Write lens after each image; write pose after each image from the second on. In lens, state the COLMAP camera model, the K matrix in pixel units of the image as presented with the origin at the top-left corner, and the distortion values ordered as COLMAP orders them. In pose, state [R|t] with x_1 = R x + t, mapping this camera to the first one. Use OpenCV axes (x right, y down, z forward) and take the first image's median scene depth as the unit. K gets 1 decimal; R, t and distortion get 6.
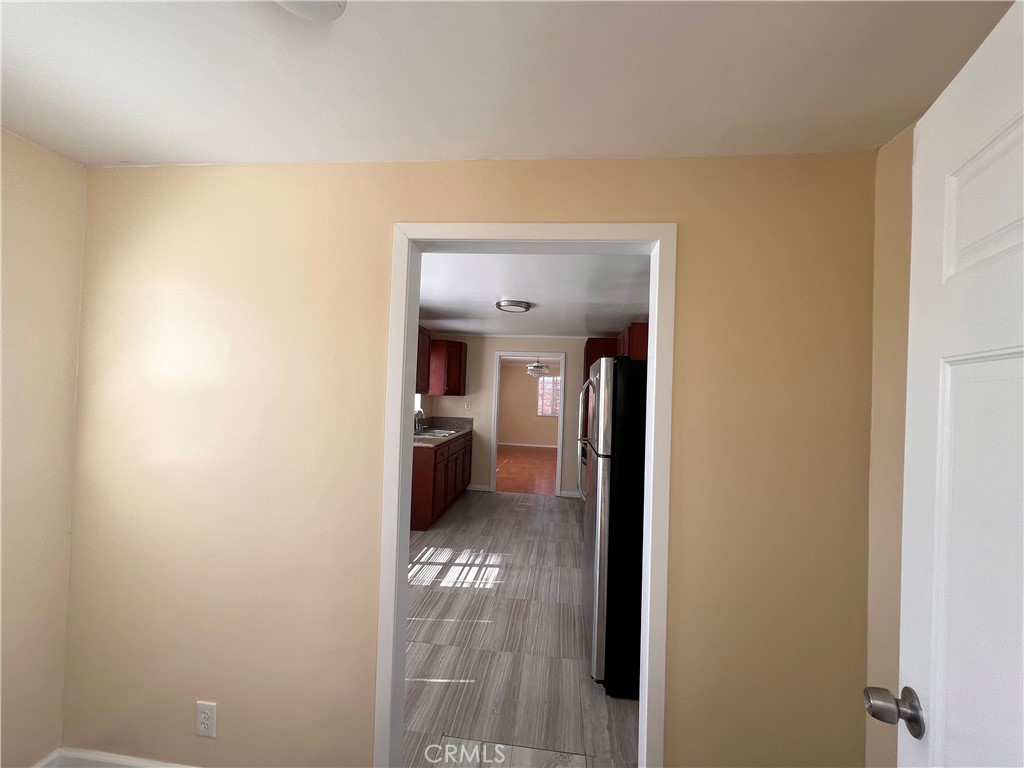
lens RADIAL K [[410.1, 0, 510.4], [0, 410.1, 386.1], [0, 0, 1]] dist [-0.003205, -0.000028]
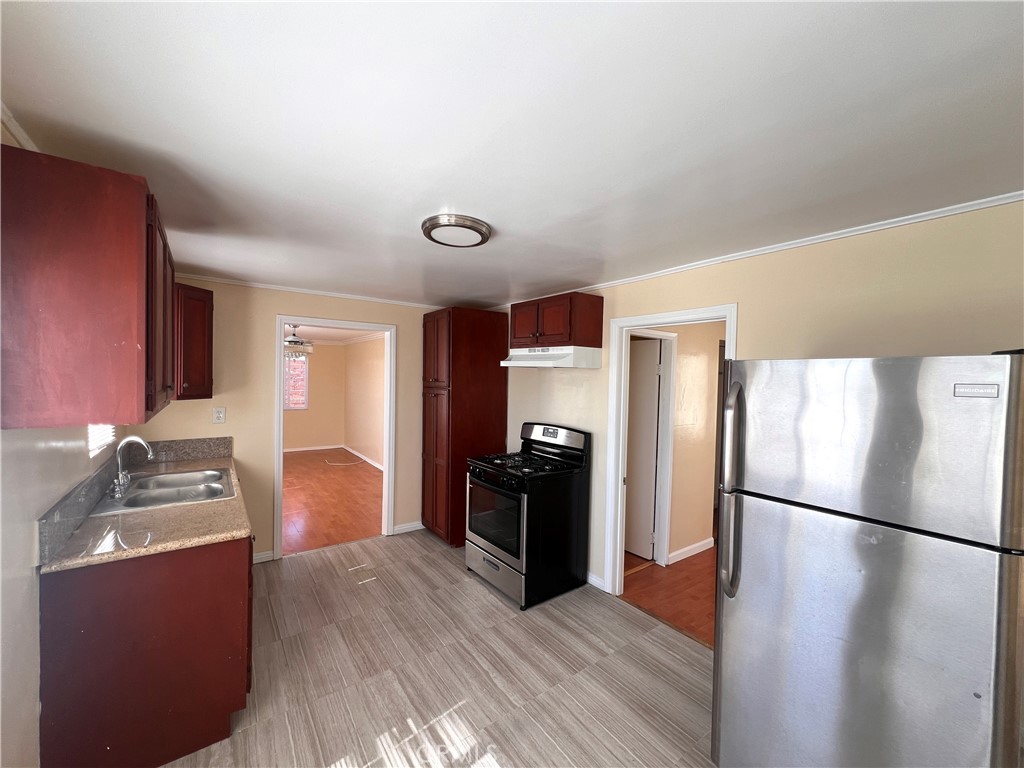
lens RADIAL K [[410.1, 0, 510.4], [0, 410.1, 389.6], [0, 0, 1]] dist [-0.003205, -0.000028]
pose [[0.732182, -0.045798, 0.679568, -0.275608], [-0.000581, 0.997694, 0.067864, -0.031007], [-0.681109, -0.050083, 0.730467, 0.532398]]
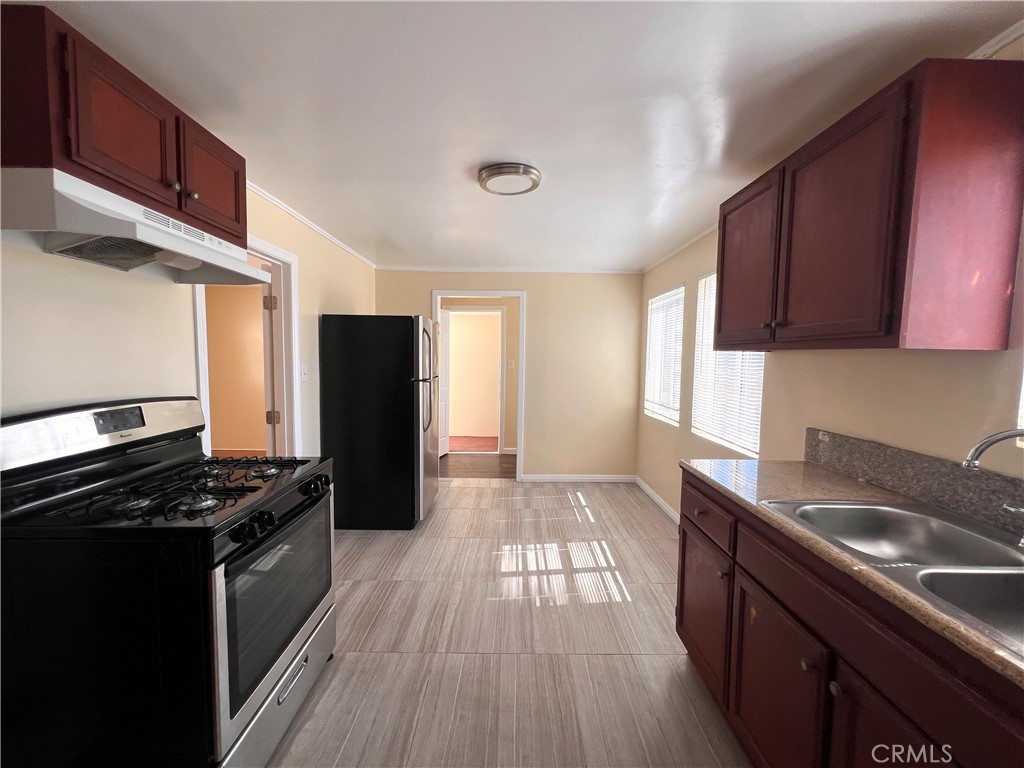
lens RADIAL K [[410.1, 0, 514.6], [0, 410.1, 384.1], [0, 0, 1]] dist [-0.003205, -0.000028]
pose [[-0.990963, -0.044484, -0.126547, 0.053744], [-0.050764, 0.997612, 0.046839, 0.047282], [0.124161, 0.052839, -0.990854, 1.455040]]
